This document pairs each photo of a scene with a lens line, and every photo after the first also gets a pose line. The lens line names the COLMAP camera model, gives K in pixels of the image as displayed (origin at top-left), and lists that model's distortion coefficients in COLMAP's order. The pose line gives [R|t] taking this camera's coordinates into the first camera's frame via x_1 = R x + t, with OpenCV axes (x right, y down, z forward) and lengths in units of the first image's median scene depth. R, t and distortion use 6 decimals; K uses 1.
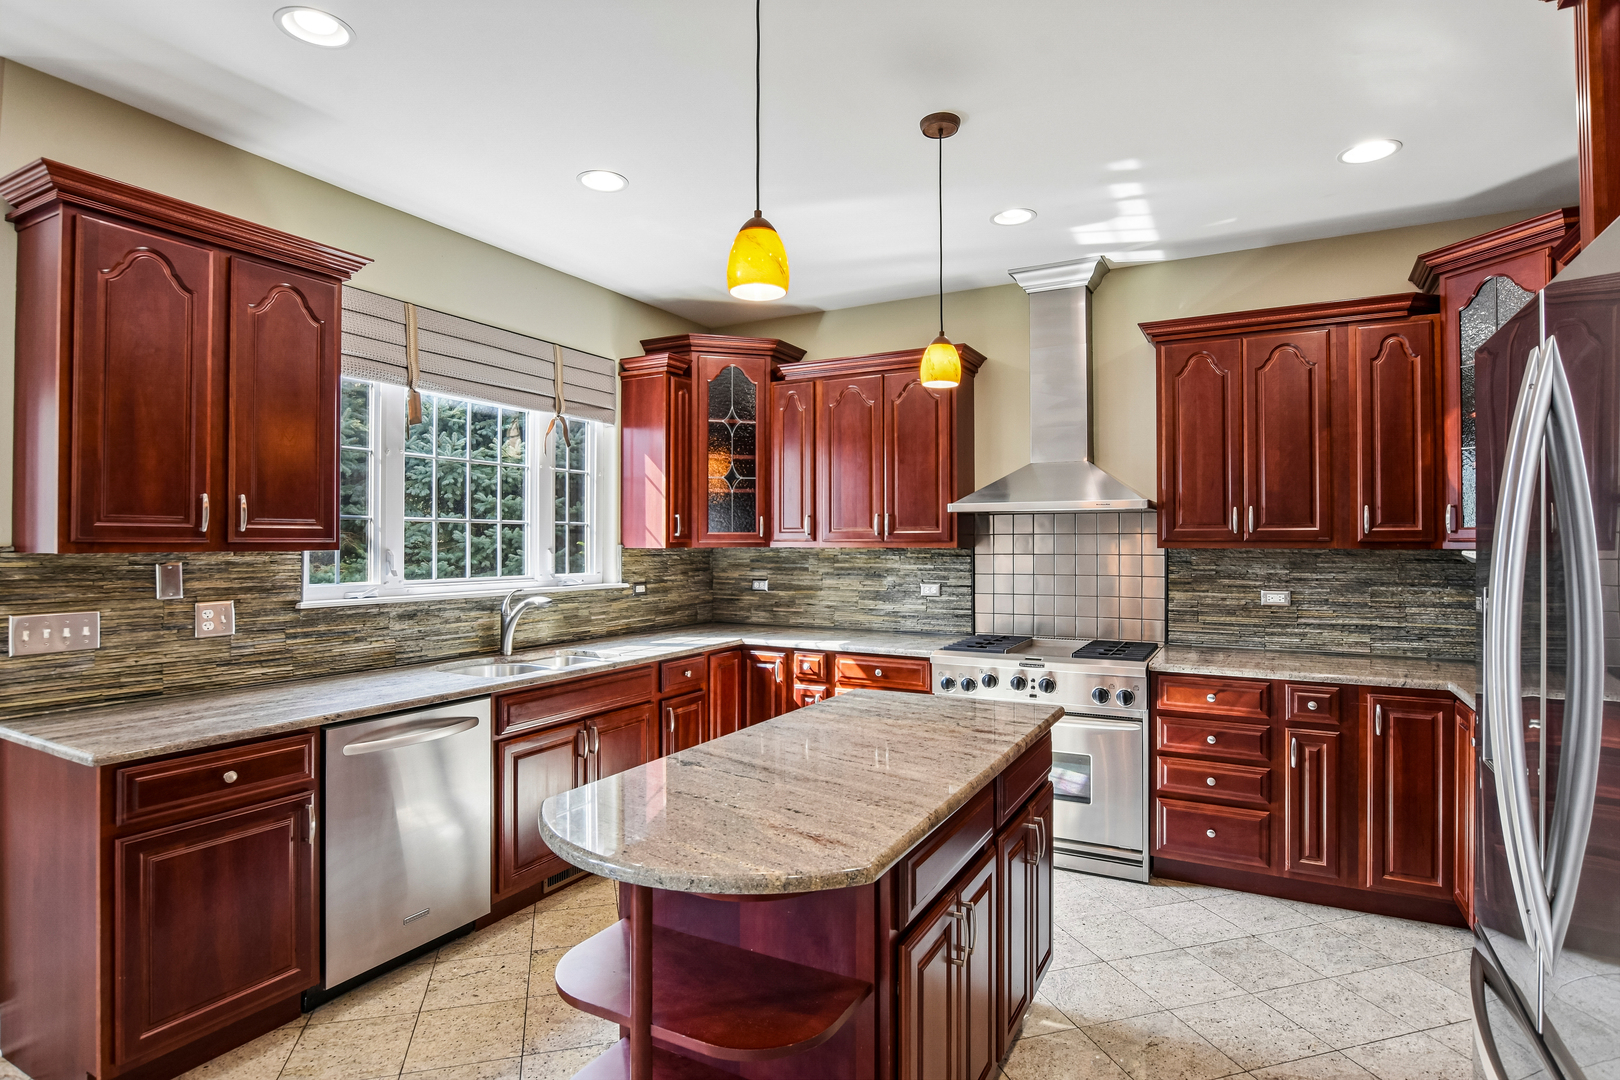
lens RADIAL K [[831.1, 0, 805.6], [0, 831.1, 538.0], [0, 0, 1]] dist [-0.023342, -0.000549]
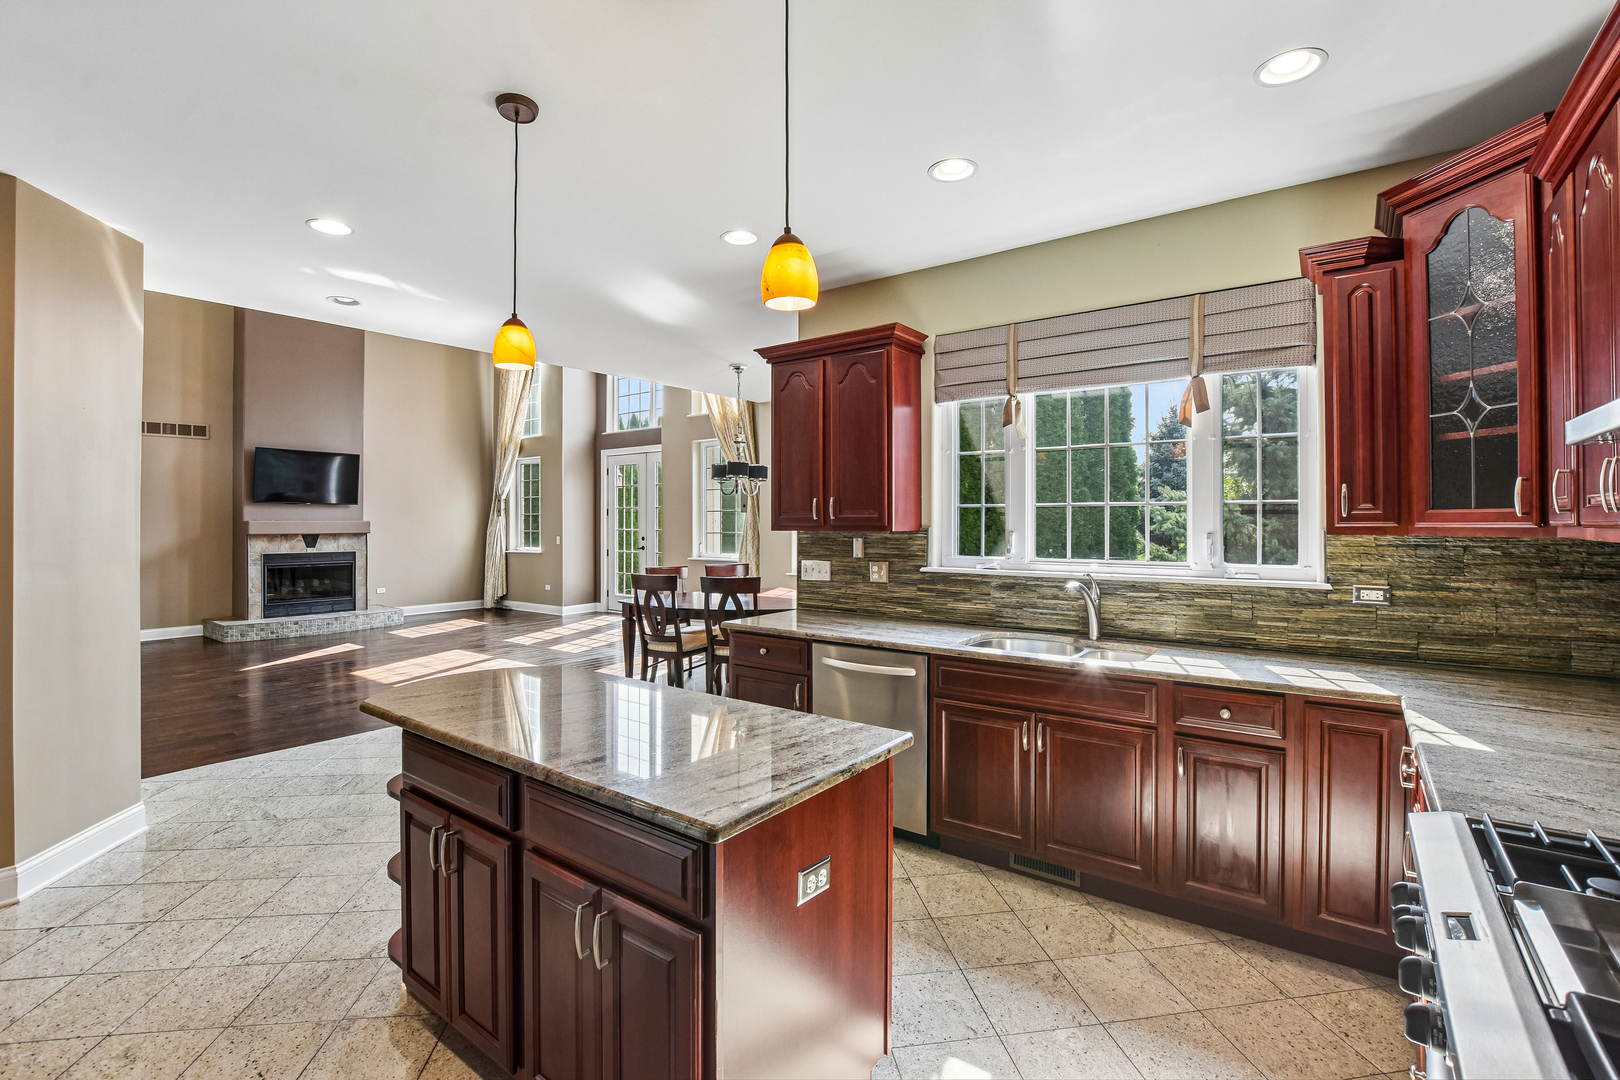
lens RADIAL K [[726.6, 0, 807.4], [0, 726.6, 520.9], [0, 0, 1]] dist [-0.024380, -0.000369]
pose [[-0.132792, -0.004085, -0.991135, 0.630074], [0.005427, 0.999974, -0.004848, 0.002277], [0.991129, -0.006023, -0.132767, 0.900146]]
